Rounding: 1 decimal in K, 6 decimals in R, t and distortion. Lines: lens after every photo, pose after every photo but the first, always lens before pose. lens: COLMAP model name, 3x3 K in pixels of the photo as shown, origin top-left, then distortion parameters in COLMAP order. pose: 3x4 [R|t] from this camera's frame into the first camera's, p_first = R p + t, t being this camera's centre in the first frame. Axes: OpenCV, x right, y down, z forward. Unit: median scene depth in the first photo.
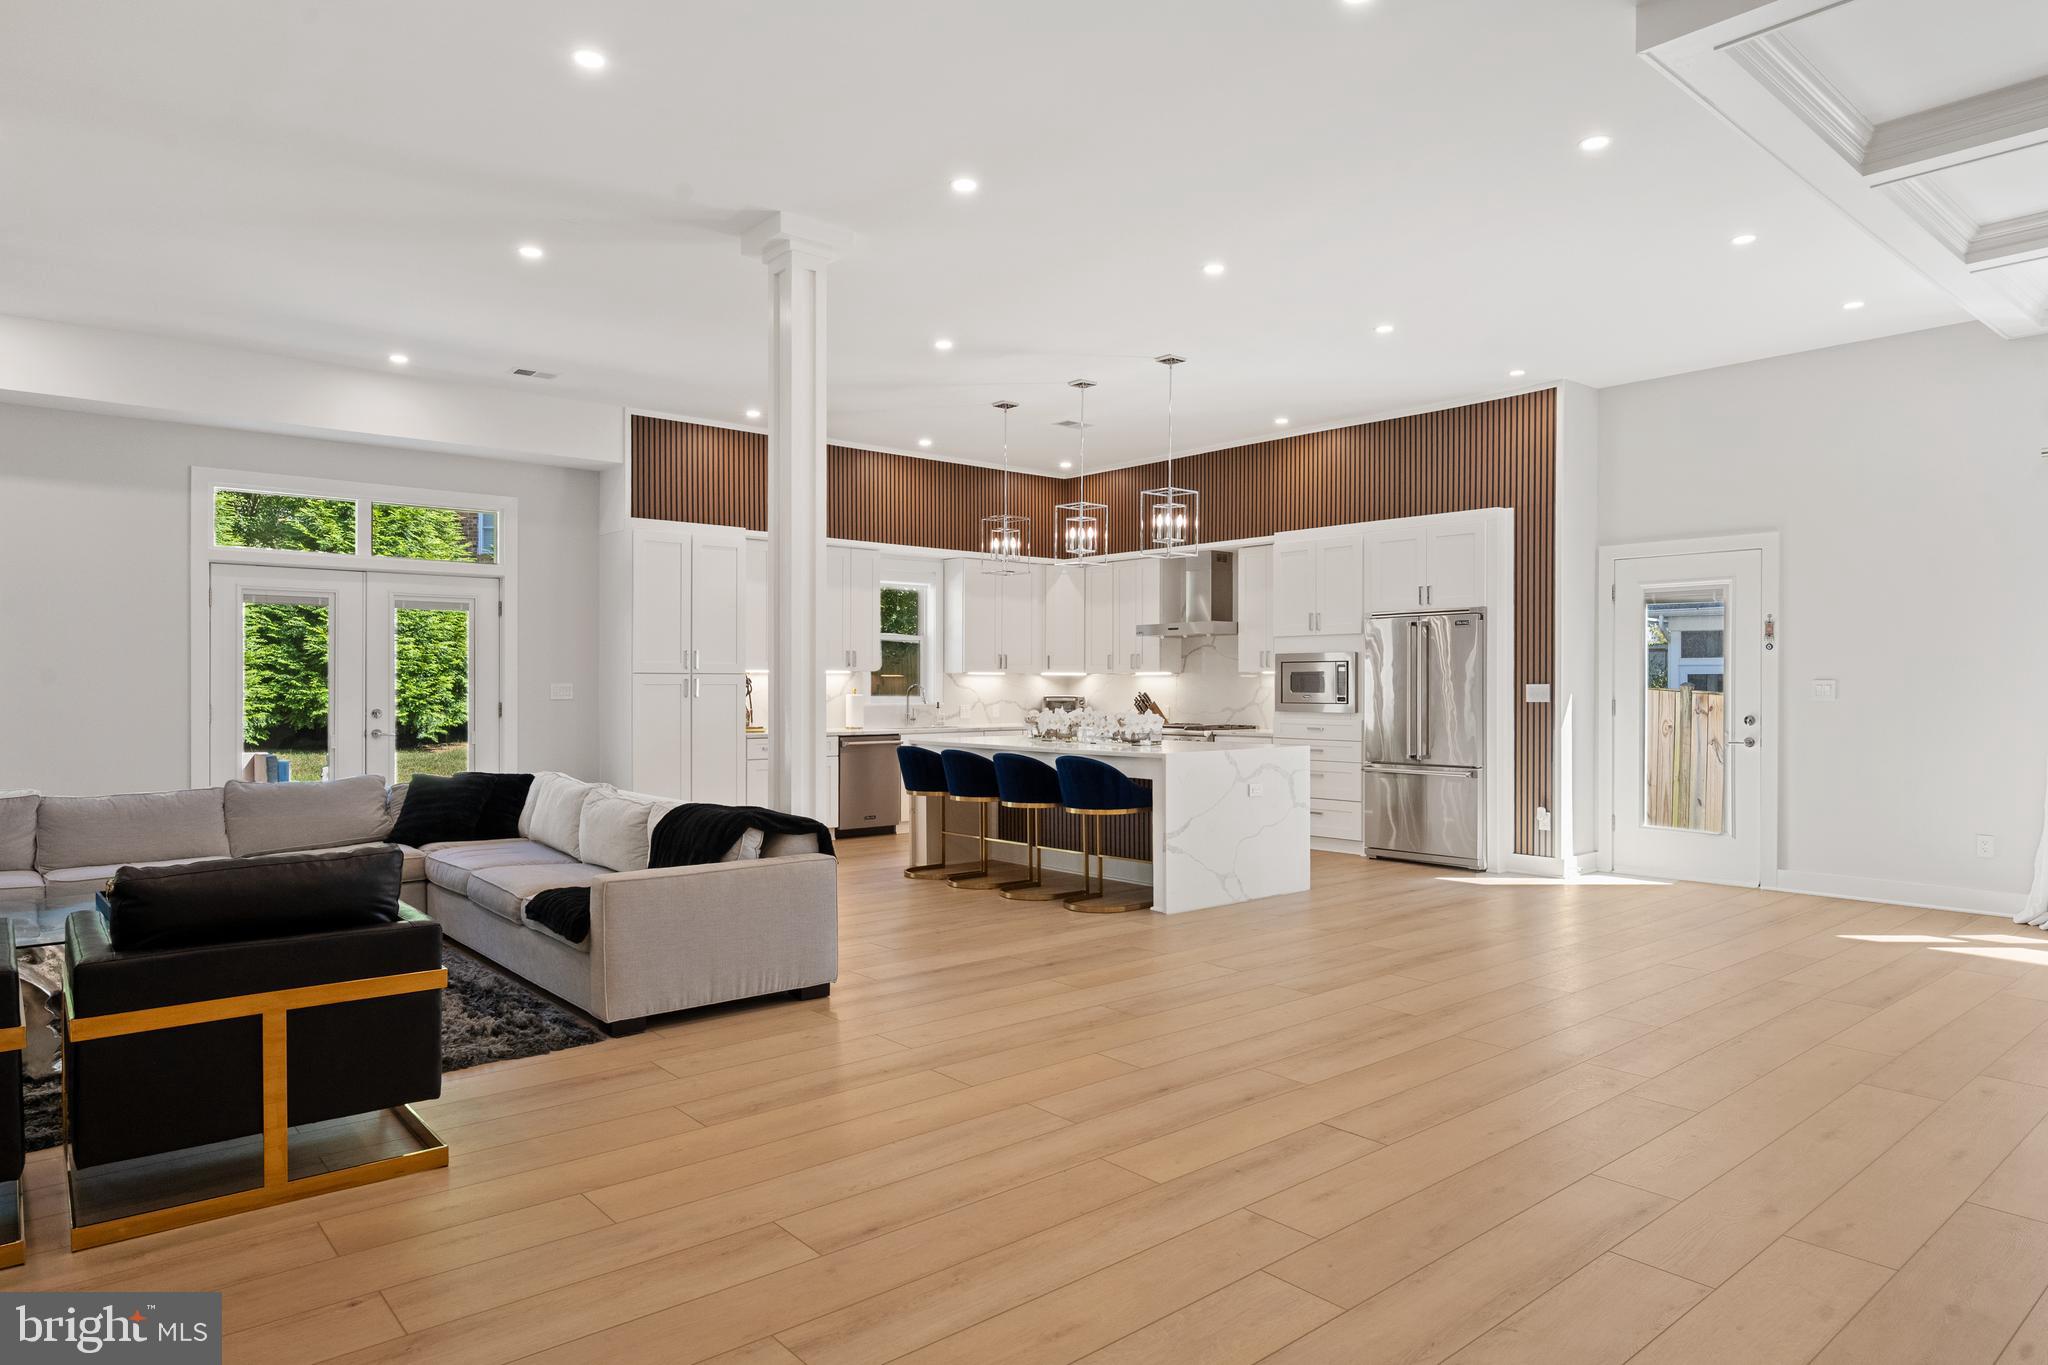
lens RADIAL K [[1227.9, 0, 1024.0], [0, 1227.9, 682.5], [0, 0, 1]] dist [0.003574, 0.000863]
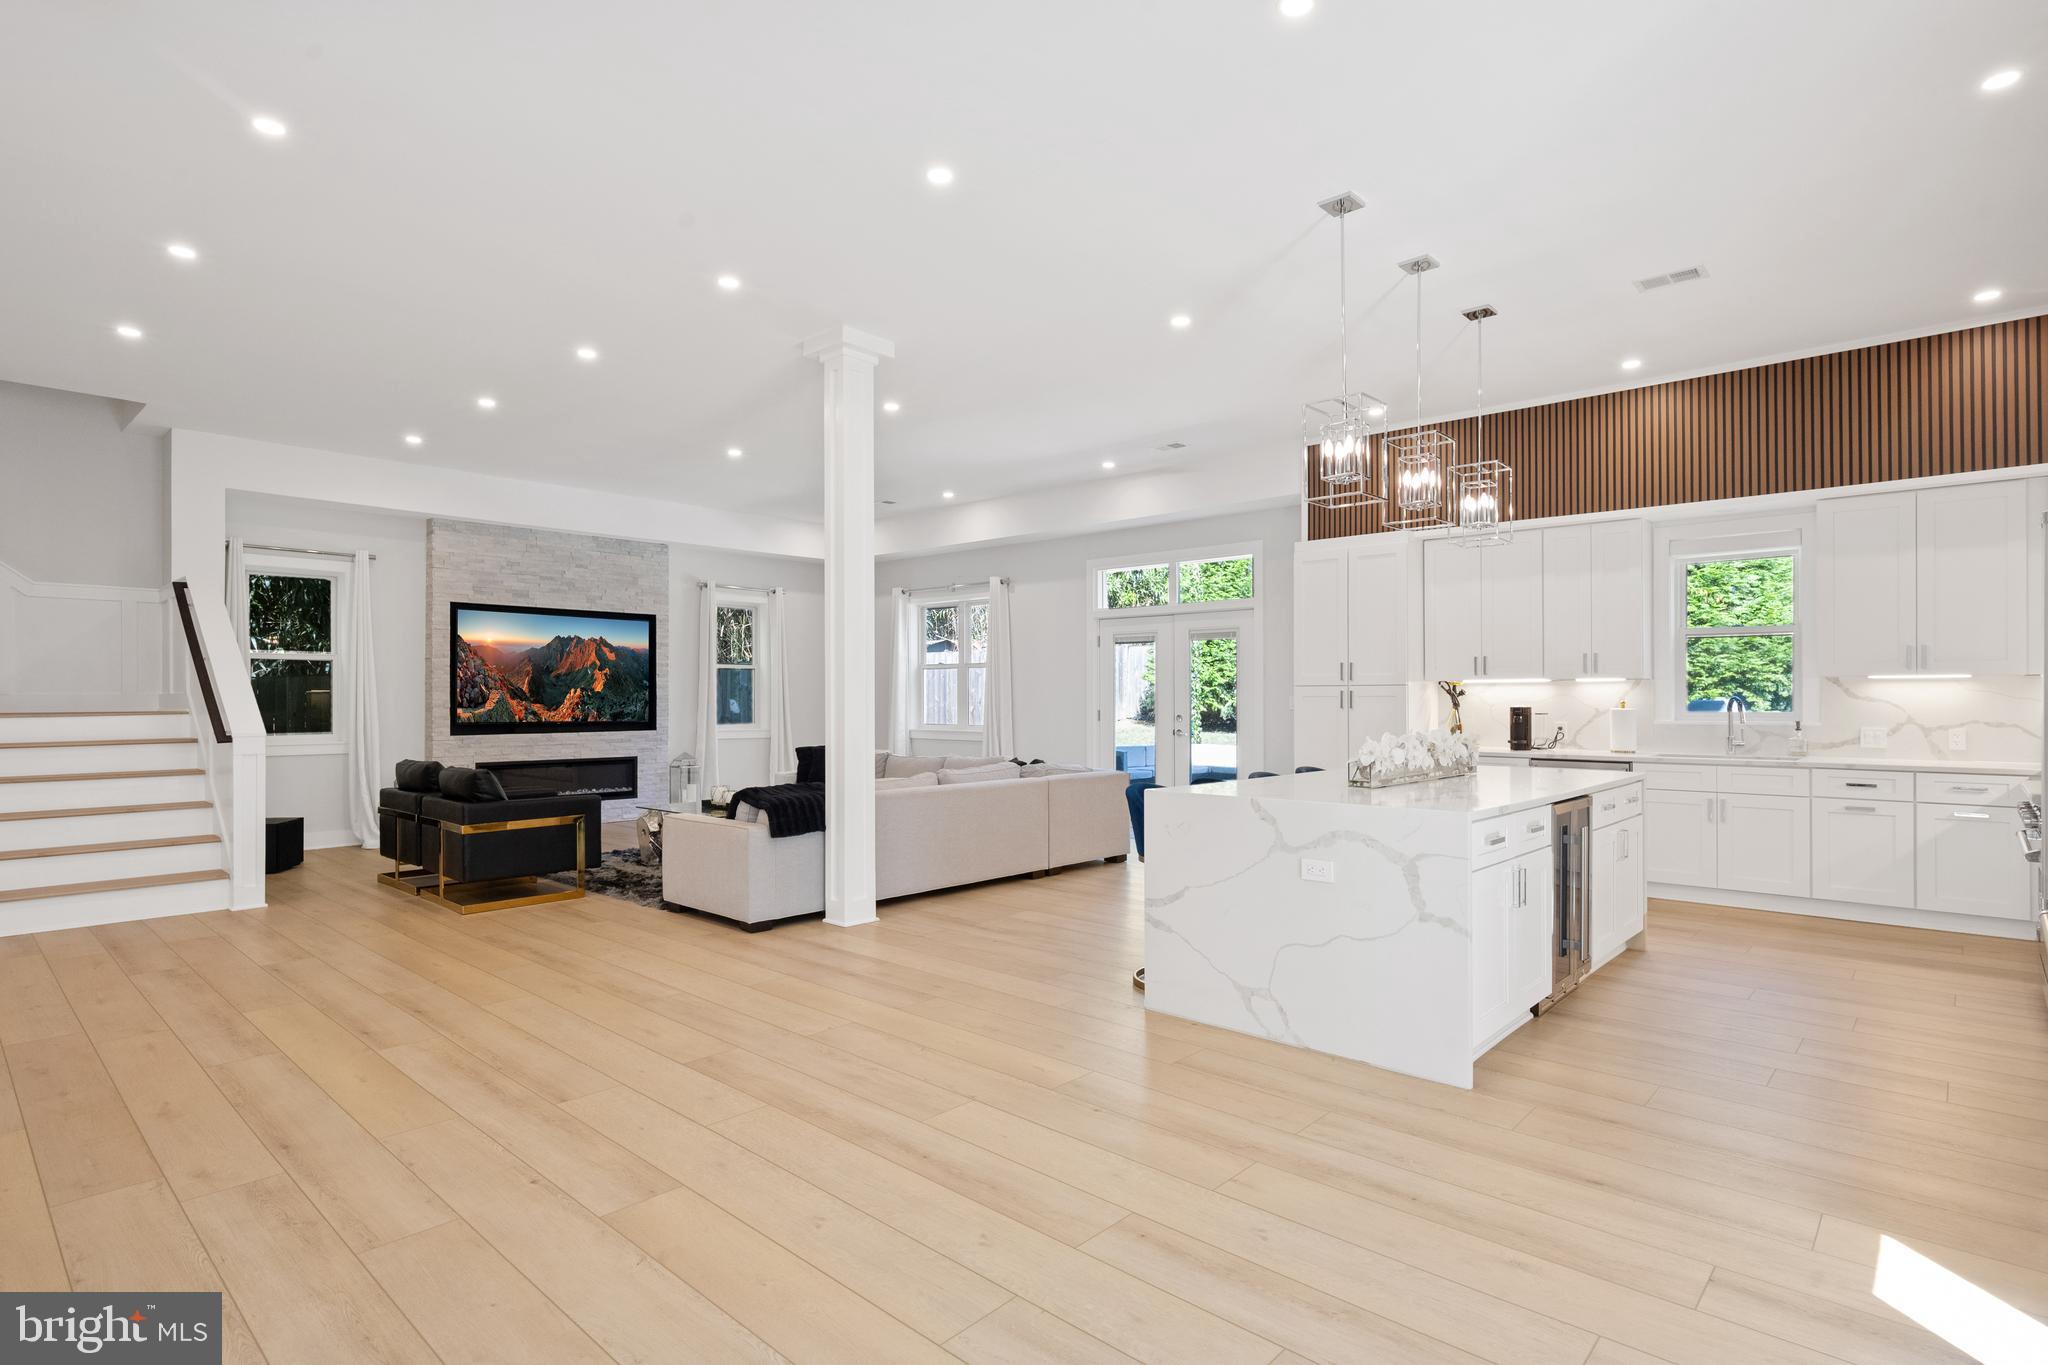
lens RADIAL K [[1019.1, 0, 1024.0], [0, 1019.1, 682.5], [0, 0, 1]] dist [-0.000478, -0.000636]
pose [[0.126772, -0.013635, -0.991838, 1.084016], [0.003435, 0.999906, -0.013307, 0.001940], [0.991926, -0.001720, 0.126806, 1.285703]]
